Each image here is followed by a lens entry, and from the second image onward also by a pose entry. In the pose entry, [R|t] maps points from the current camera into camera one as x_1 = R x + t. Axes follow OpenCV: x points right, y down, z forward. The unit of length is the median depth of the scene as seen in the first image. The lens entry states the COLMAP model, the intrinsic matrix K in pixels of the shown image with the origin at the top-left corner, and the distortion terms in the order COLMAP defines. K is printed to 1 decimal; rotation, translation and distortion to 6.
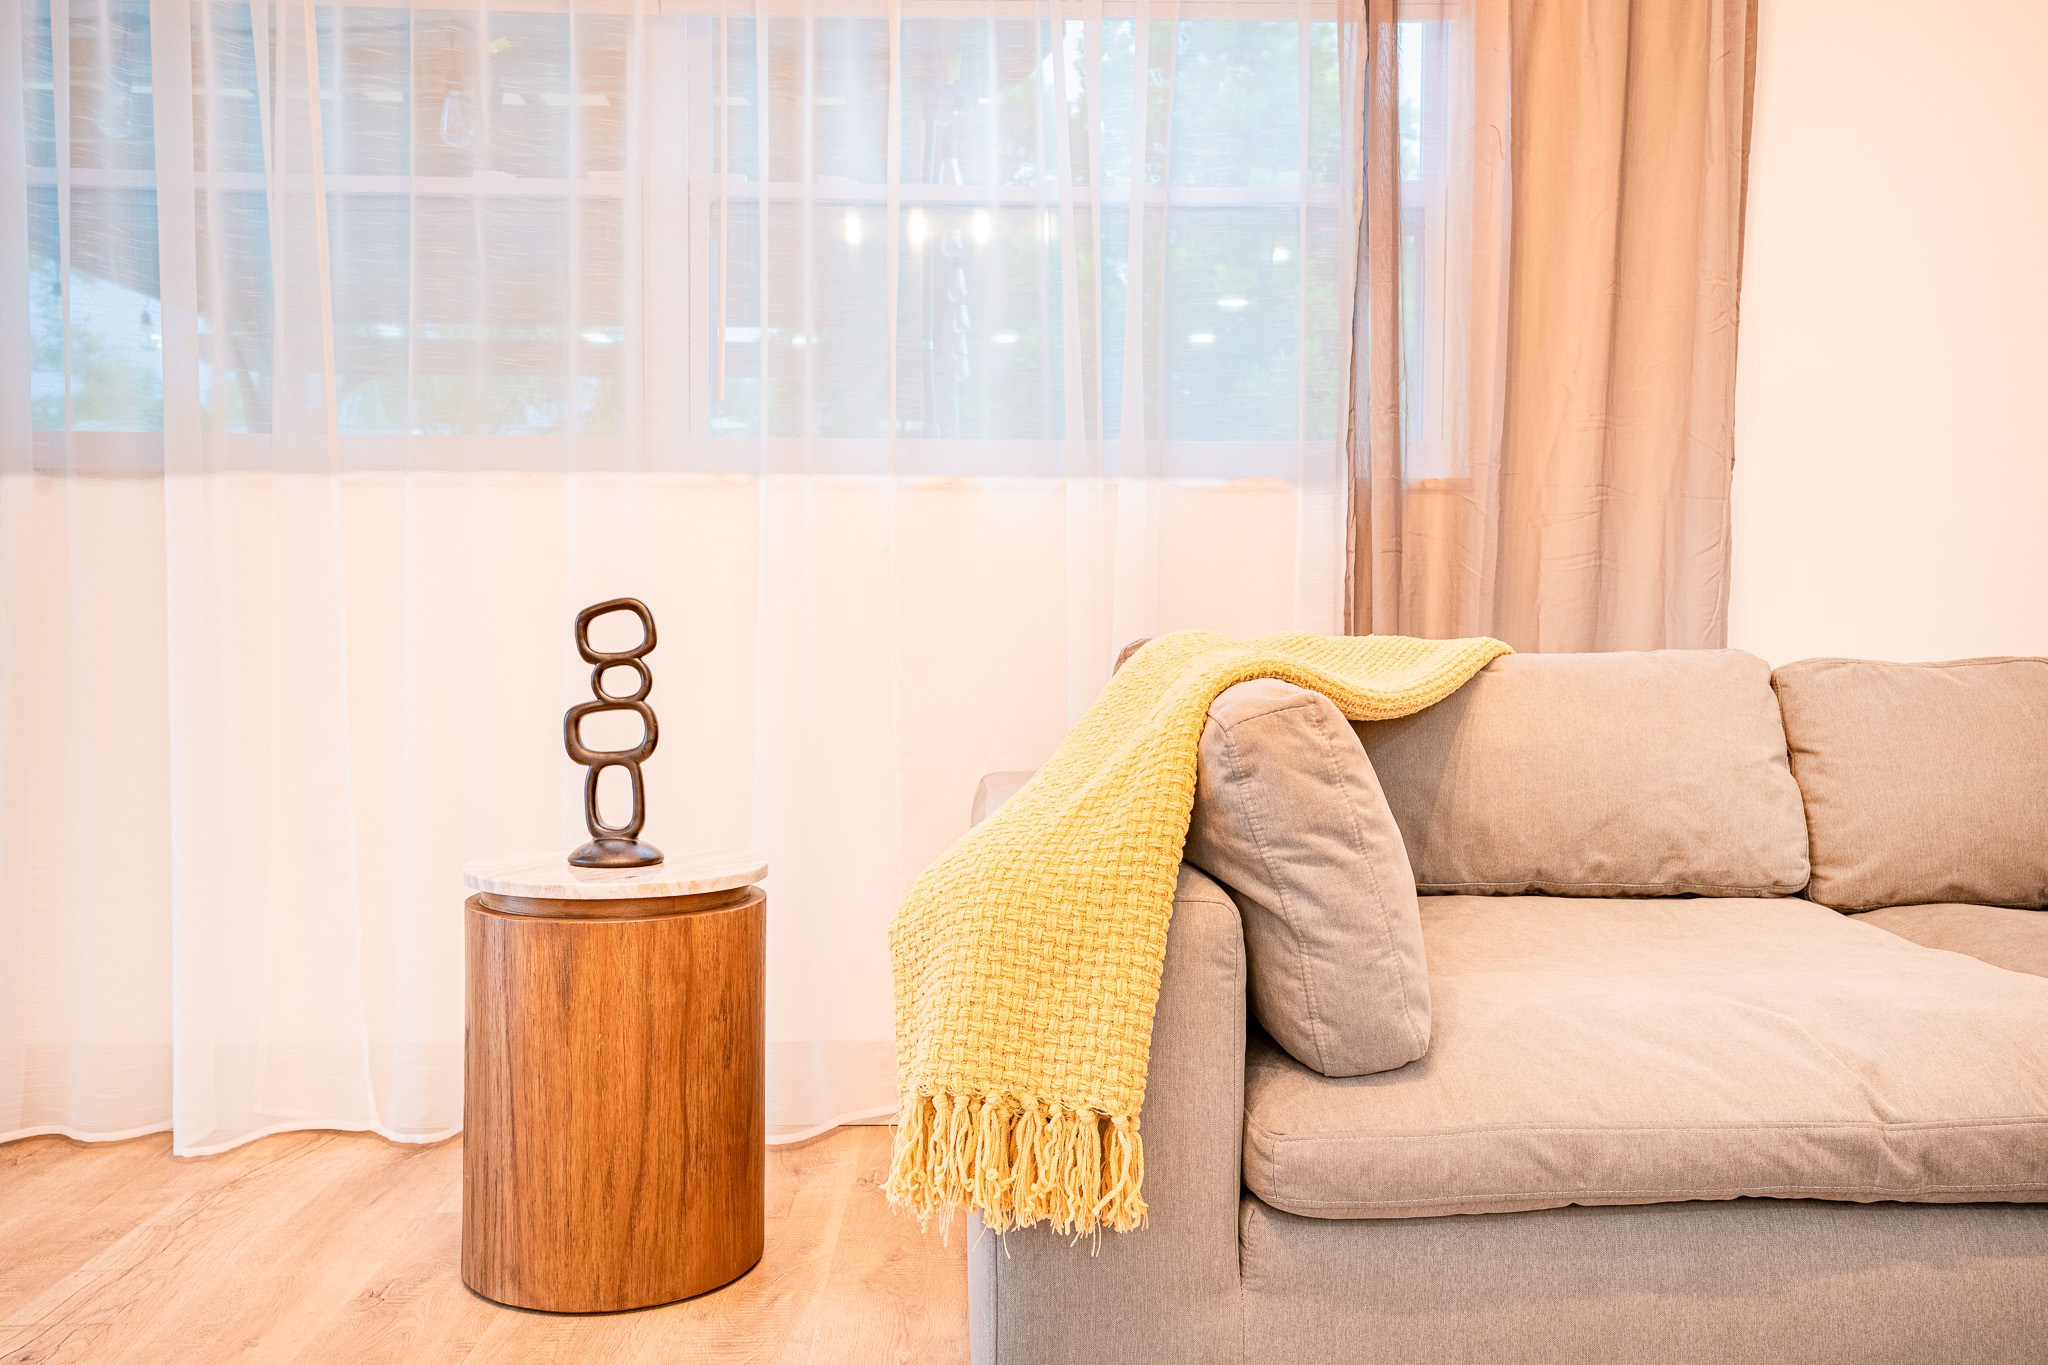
lens RADIAL K [[1674.9, 0, 1024.0], [0, 1674.9, 682.5], [0, 0, 1]] dist [0.029086, 0.001680]
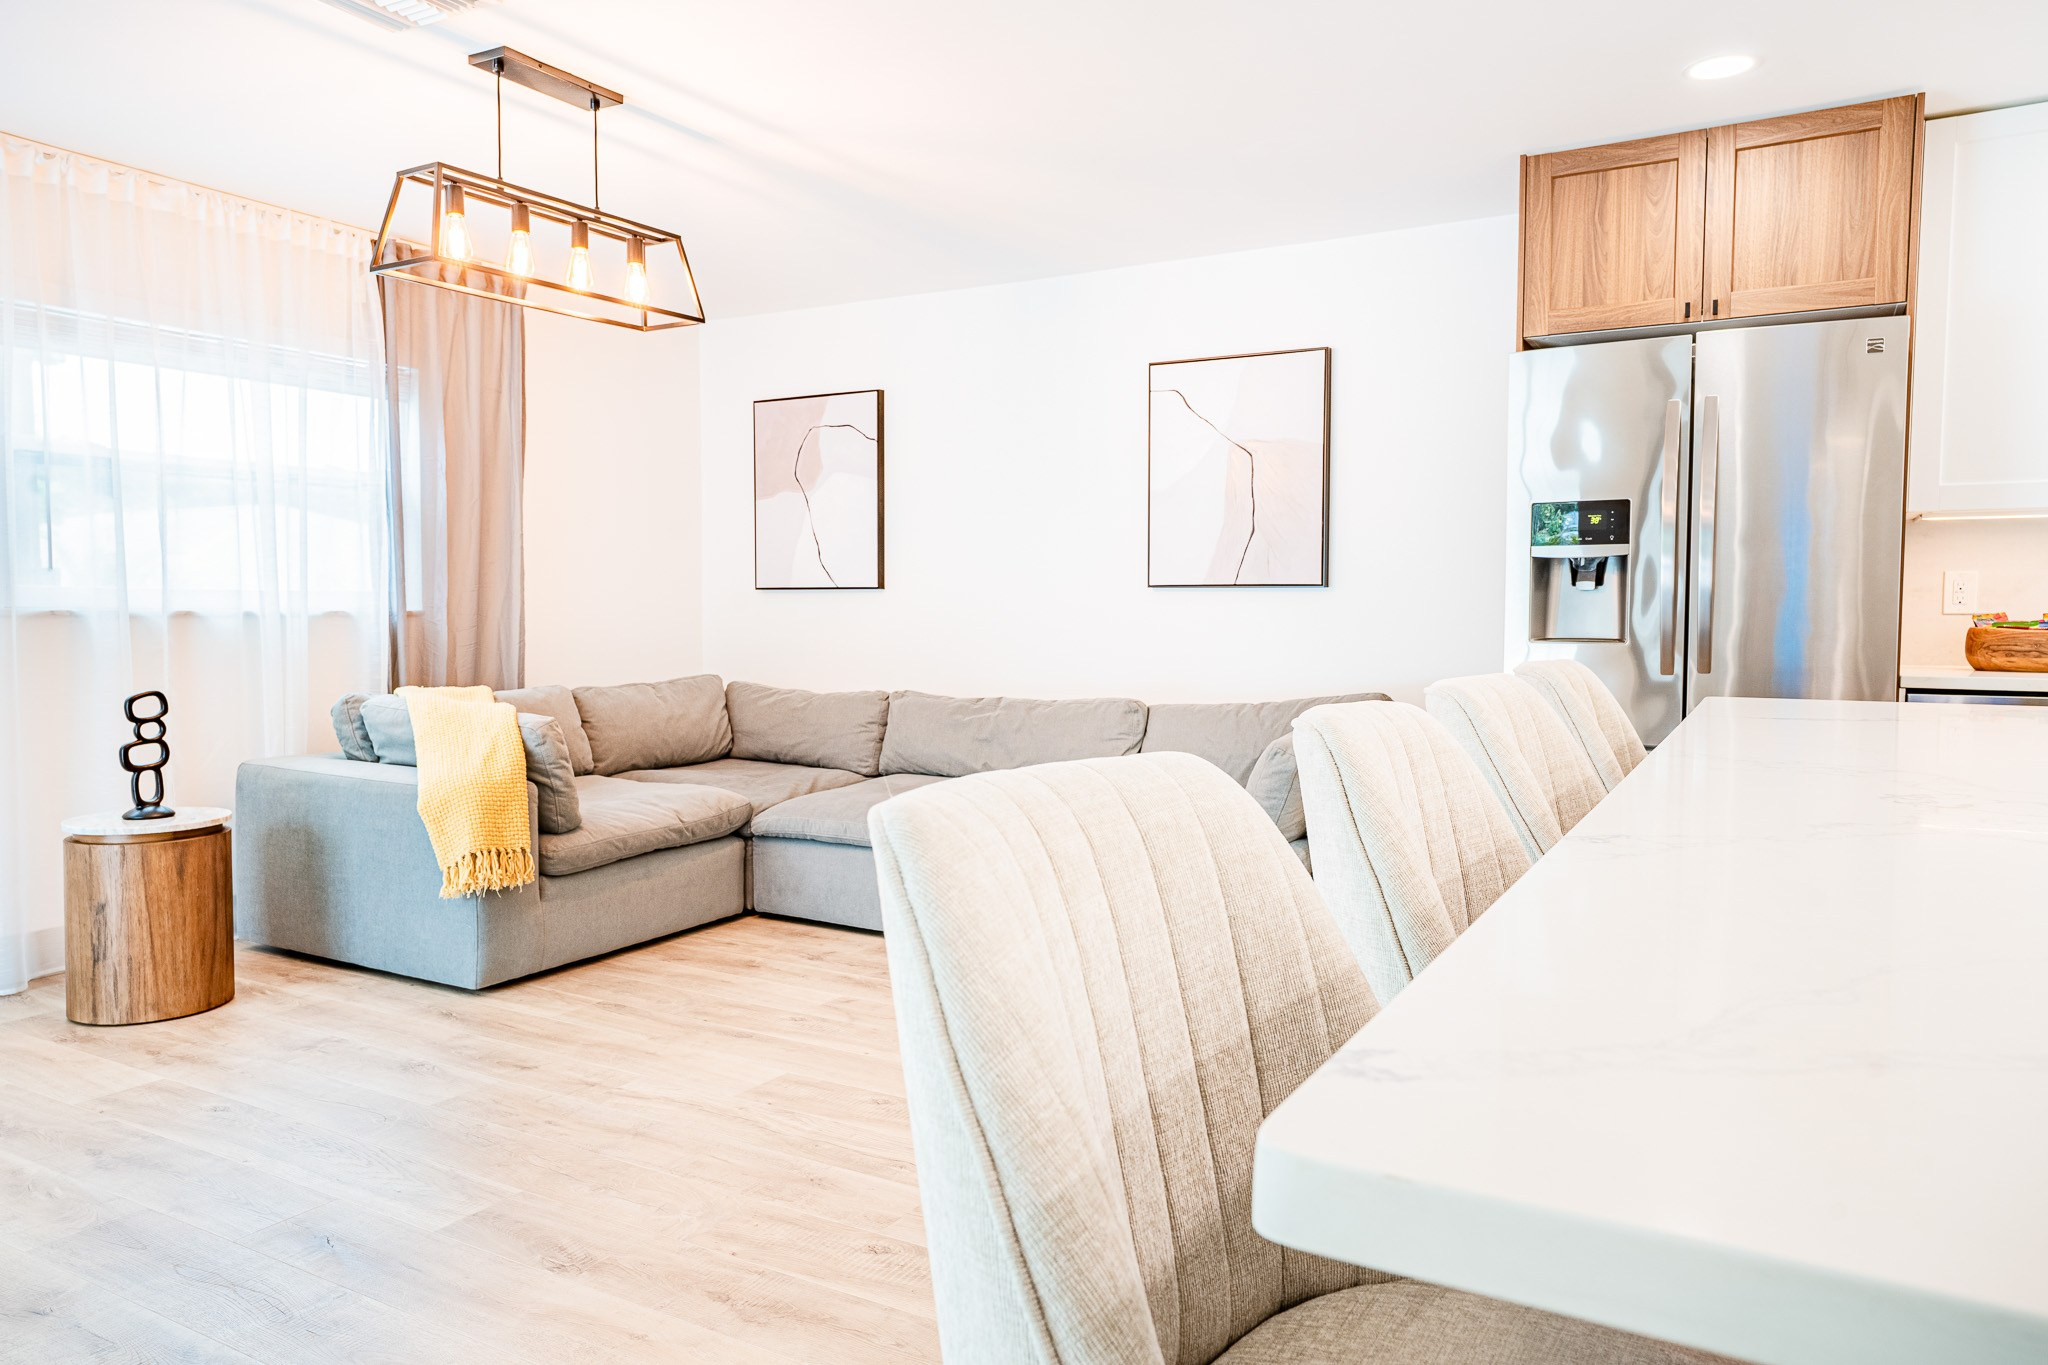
lens RADIAL K [[1369.5, 0, 1028.2], [0, 1369.5, 677.5], [0, 0, 1]] dist [-0.023913, 0.042717]
pose [[0.520833, -0.045308, 0.852455, -1.202228], [0.024346, 0.998973, 0.038220, -0.112330], [-0.853311, 0.000848, 0.521401, -0.881298]]
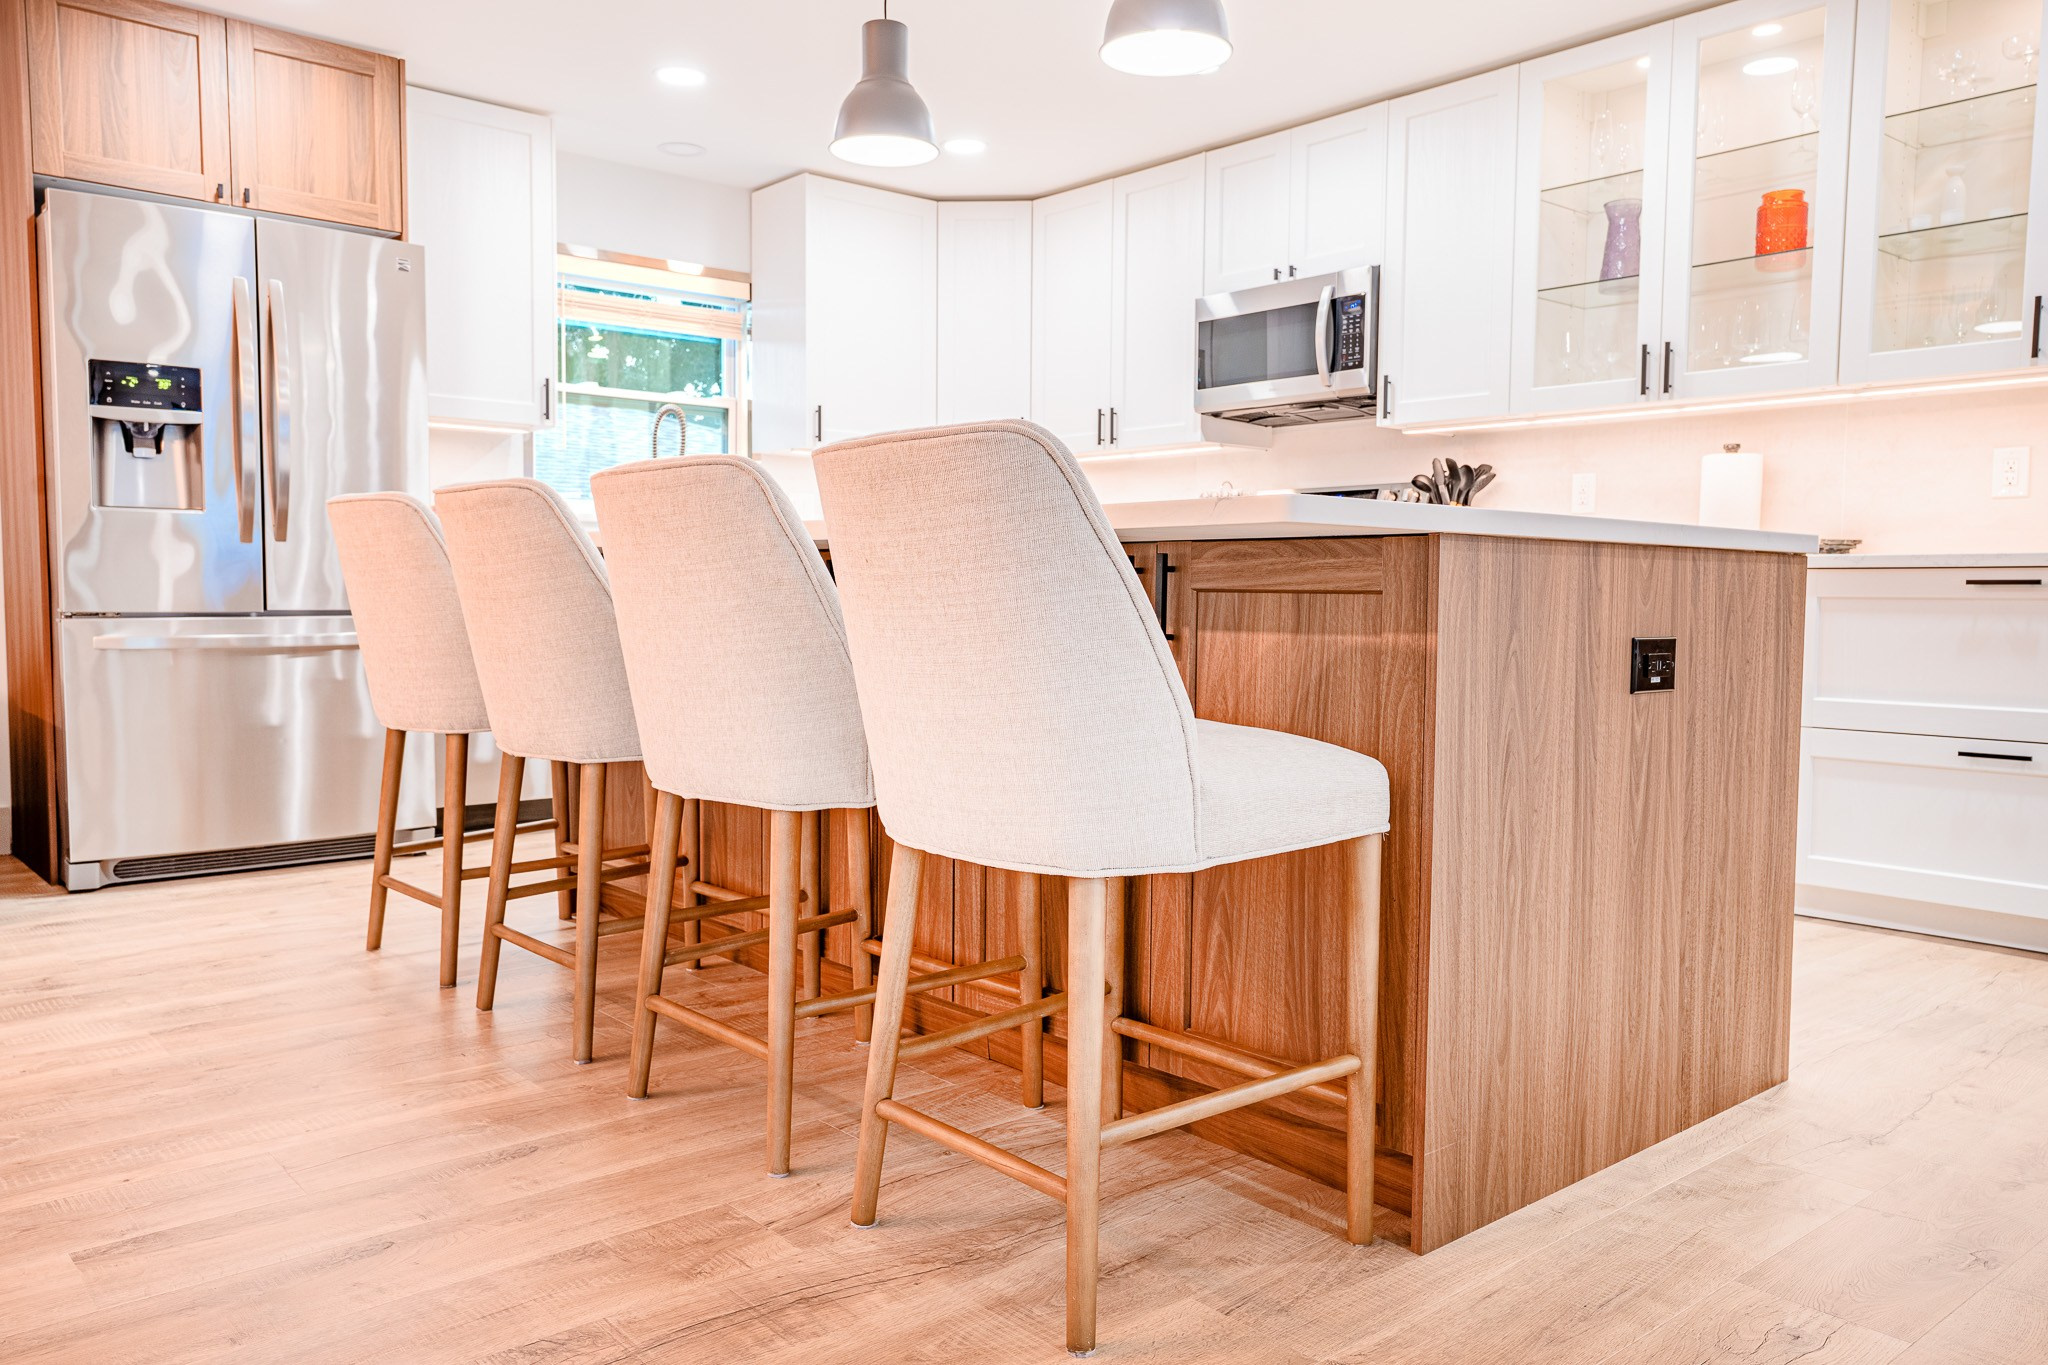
lens RADIAL K [[1536.7, 0, 1027.2], [0, 1536.7, 677.8], [0, 0, 1]] dist [-0.001868, 0.046451]
pose [[-0.636469, -0.052331, 0.769525, -1.537701], [0.011534, 0.996938, 0.077337, 0.003779], [-0.771216, 0.058098, -0.633916, -0.153121]]
